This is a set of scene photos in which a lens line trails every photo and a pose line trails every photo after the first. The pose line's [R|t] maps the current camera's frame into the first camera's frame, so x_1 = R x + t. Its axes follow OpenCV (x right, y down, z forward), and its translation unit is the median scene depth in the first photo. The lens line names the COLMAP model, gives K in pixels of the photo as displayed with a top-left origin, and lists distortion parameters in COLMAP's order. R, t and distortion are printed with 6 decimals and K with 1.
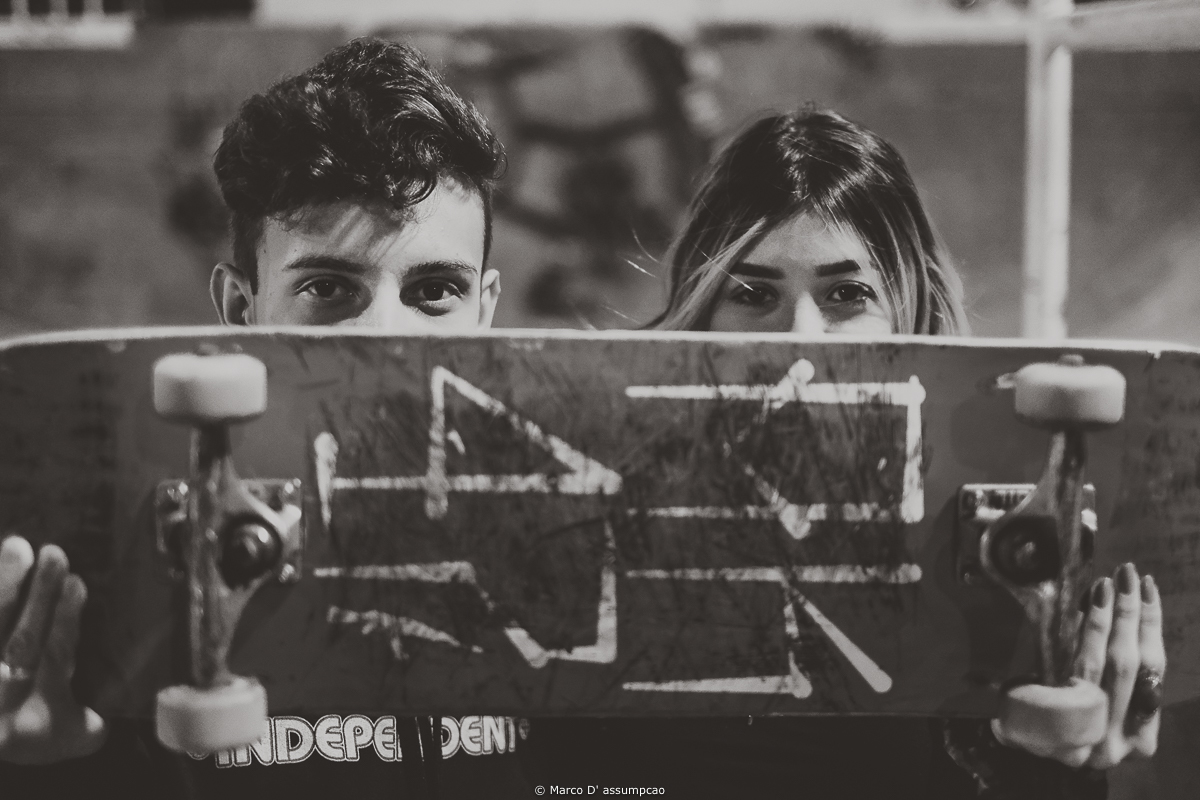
lens RADIAL K [[1865.7, 0, 600.0], [0, 1865.7, 400.0], [0, 0, 1]] dist [-0.034125, 0.014813]
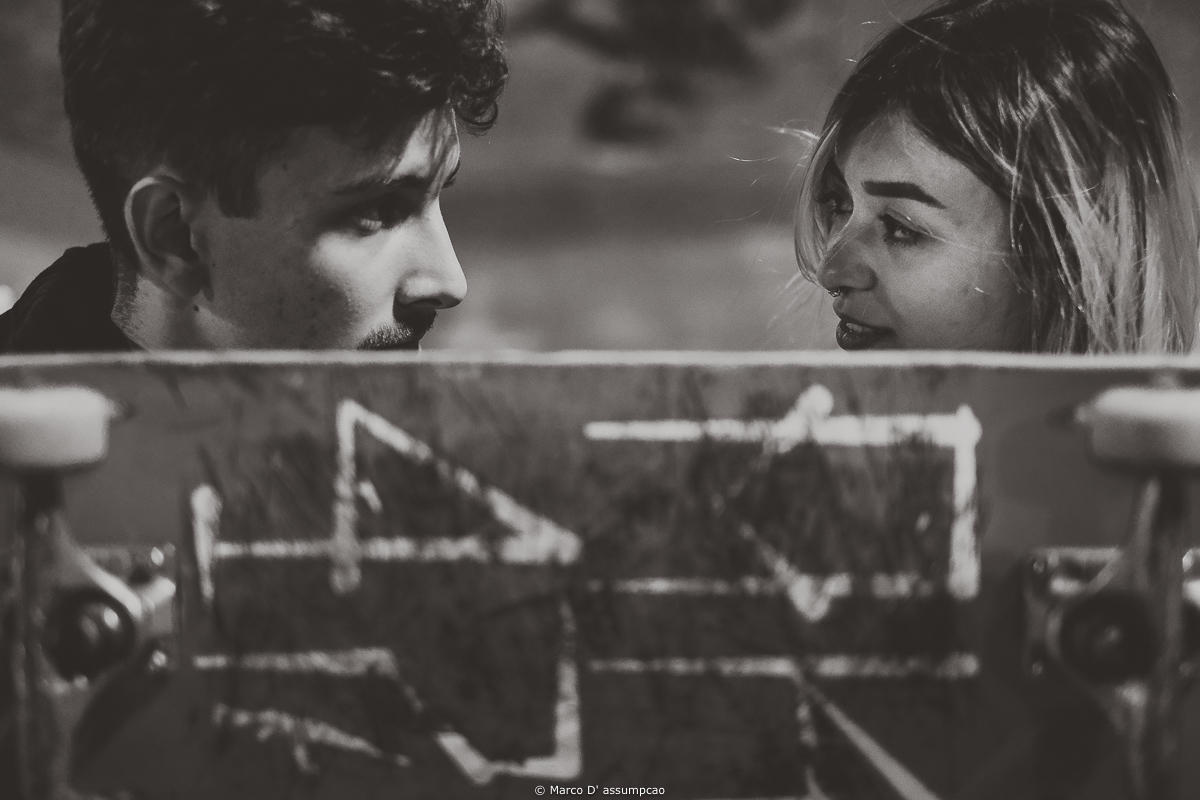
lens RADIAL K [[1865.7, 0, 600.0], [0, 1865.7, 400.0], [0, 0, 1]] dist [-0.034125, 0.014813]
pose [[0.994231, -0.010636, -0.106729, 0.102588], [0.007769, 0.999599, -0.027235, 0.003959], [0.106976, 0.026249, 0.993915, 0.226625]]
